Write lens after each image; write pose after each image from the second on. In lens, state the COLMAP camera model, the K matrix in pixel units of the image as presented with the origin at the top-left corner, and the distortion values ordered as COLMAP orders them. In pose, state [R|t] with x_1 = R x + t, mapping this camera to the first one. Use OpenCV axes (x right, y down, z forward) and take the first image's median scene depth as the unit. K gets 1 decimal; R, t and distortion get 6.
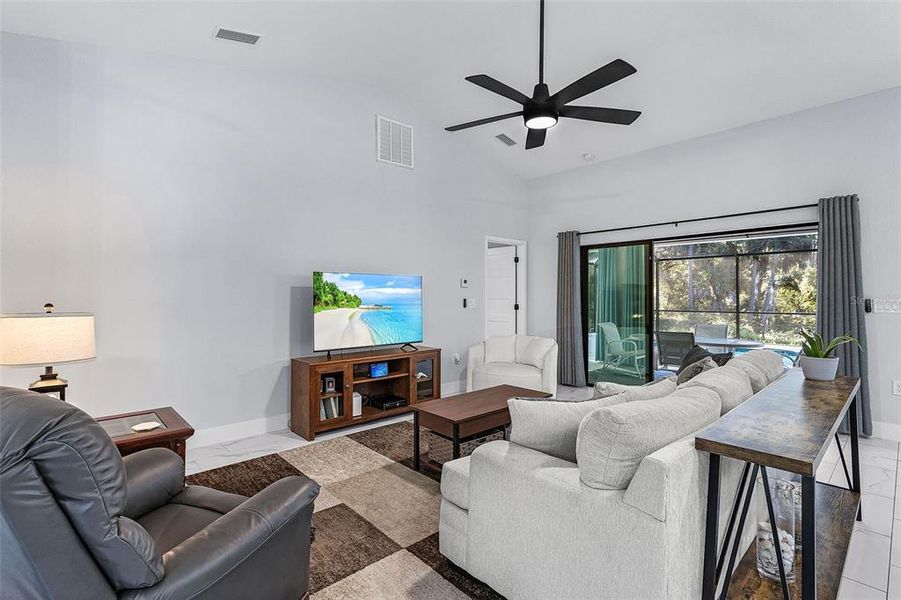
lens RADIAL K [[418.3, 0, 449.6], [0, 418.3, 292.7], [0, 0, 1]] dist [0.001570, 0.000423]
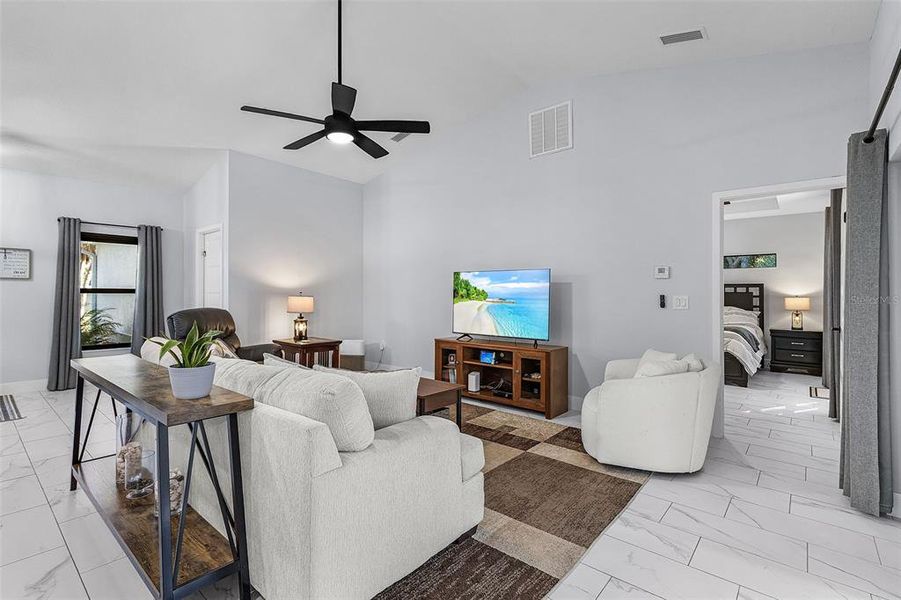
lens RADIAL K [[425.1, 0, 450.1], [0, 425.1, 290.3], [0, 0, 1]] dist [0.001012, 0.000011]
pose [[0.111923, -0.011210, -0.993654, 0.938695], [-0.001985, 0.999932, -0.011504, 0.021020], [0.993715, 0.003260, 0.111893, 0.775355]]
